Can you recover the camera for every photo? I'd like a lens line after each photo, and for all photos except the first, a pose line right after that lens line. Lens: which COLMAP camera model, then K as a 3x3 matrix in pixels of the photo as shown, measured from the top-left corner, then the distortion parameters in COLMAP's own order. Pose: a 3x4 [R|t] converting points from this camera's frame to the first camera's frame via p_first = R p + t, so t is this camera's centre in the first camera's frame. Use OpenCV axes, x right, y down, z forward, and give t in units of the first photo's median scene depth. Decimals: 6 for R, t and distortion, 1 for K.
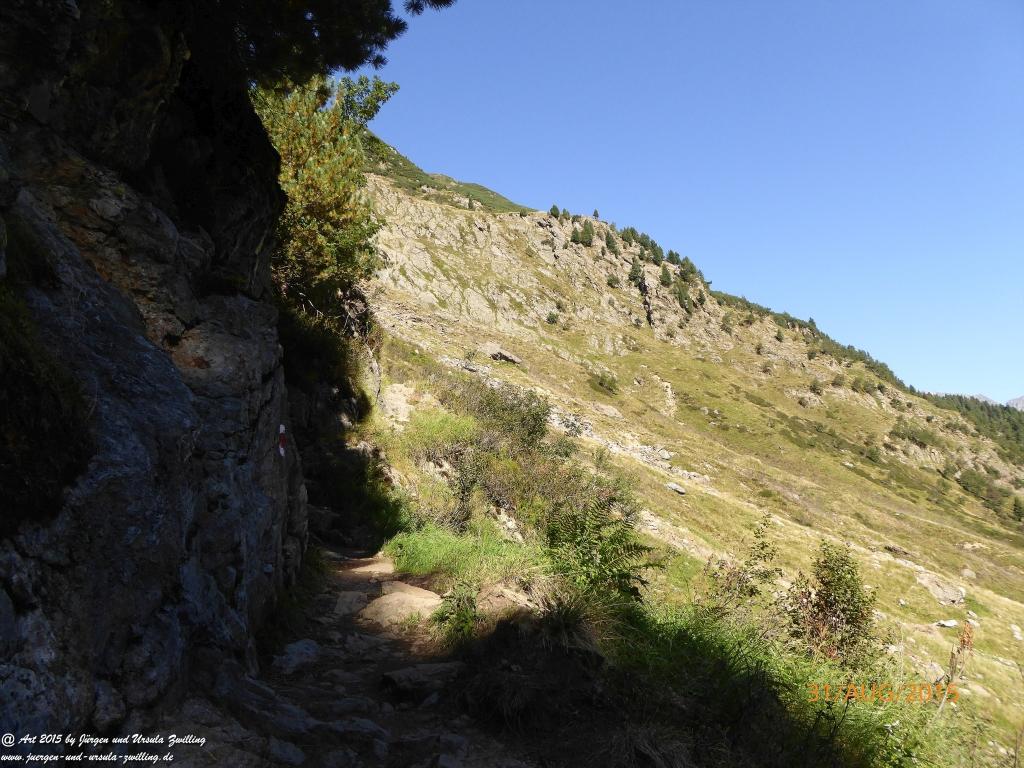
lens RADIAL K [[732.6, 0, 526.9], [0, 732.6, 394.3], [0, 0, 1]] dist [-0.029625, 0.004354]
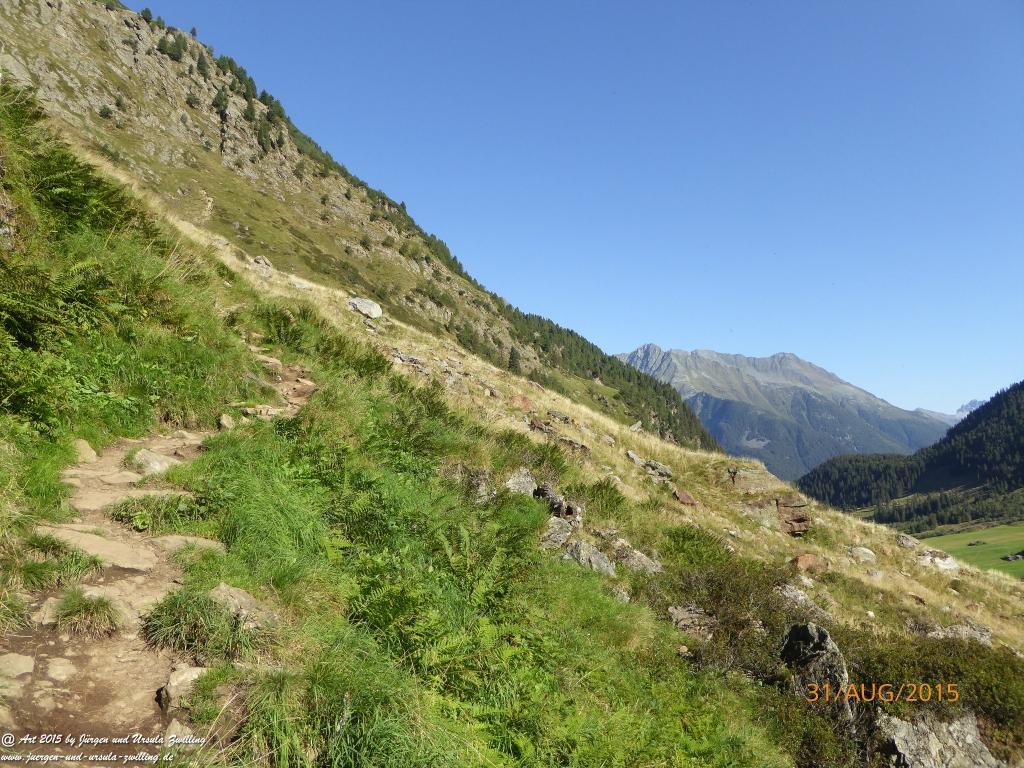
lens RADIAL K [[732.6, 0, 517.7], [0, 732.6, 380.7], [0, 0, 1]] dist [-0.029625, 0.004354]
pose [[0.885998, 0.129000, 0.445384, 0.127632], [-0.173977, 0.982832, 0.061426, 0.082166], [-0.429814, -0.131910, 0.893230, -0.100356]]
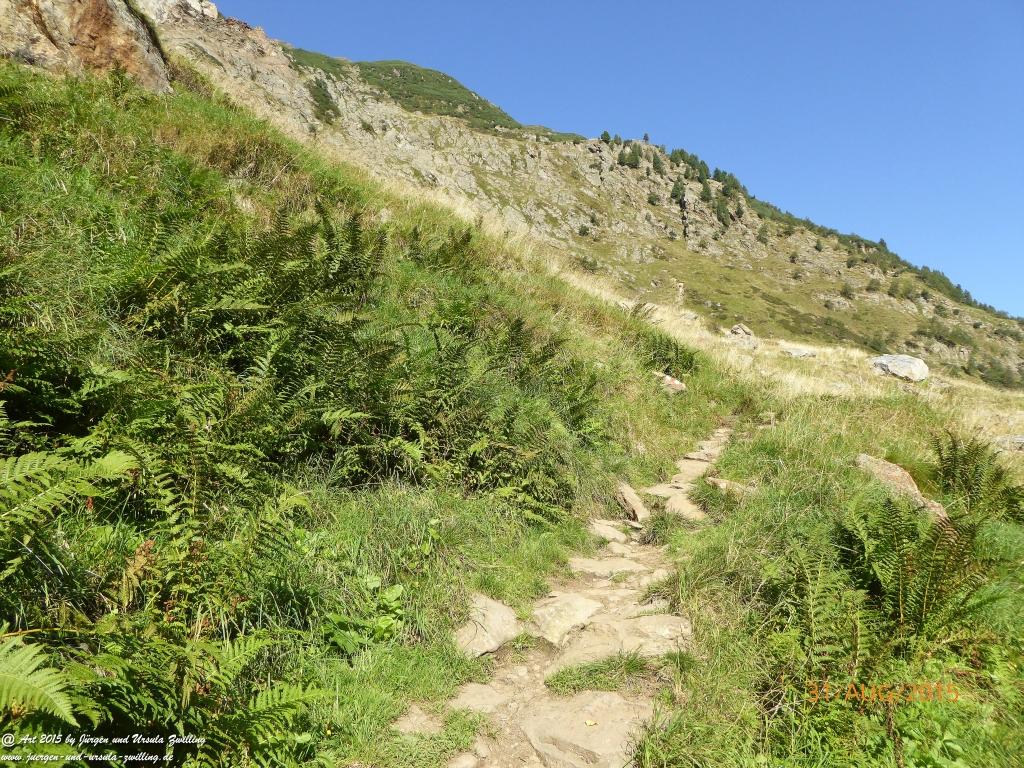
lens RADIAL K [[732.6, 0, 517.0], [0, 732.6, 382.8], [0, 0, 1]] dist [-0.029625, 0.004354]
pose [[0.982451, 0.009000, -0.186306, 0.131759], [-0.003632, 0.999569, 0.029133, 0.081420], [0.186488, -0.027945, 0.982060, -0.057908]]
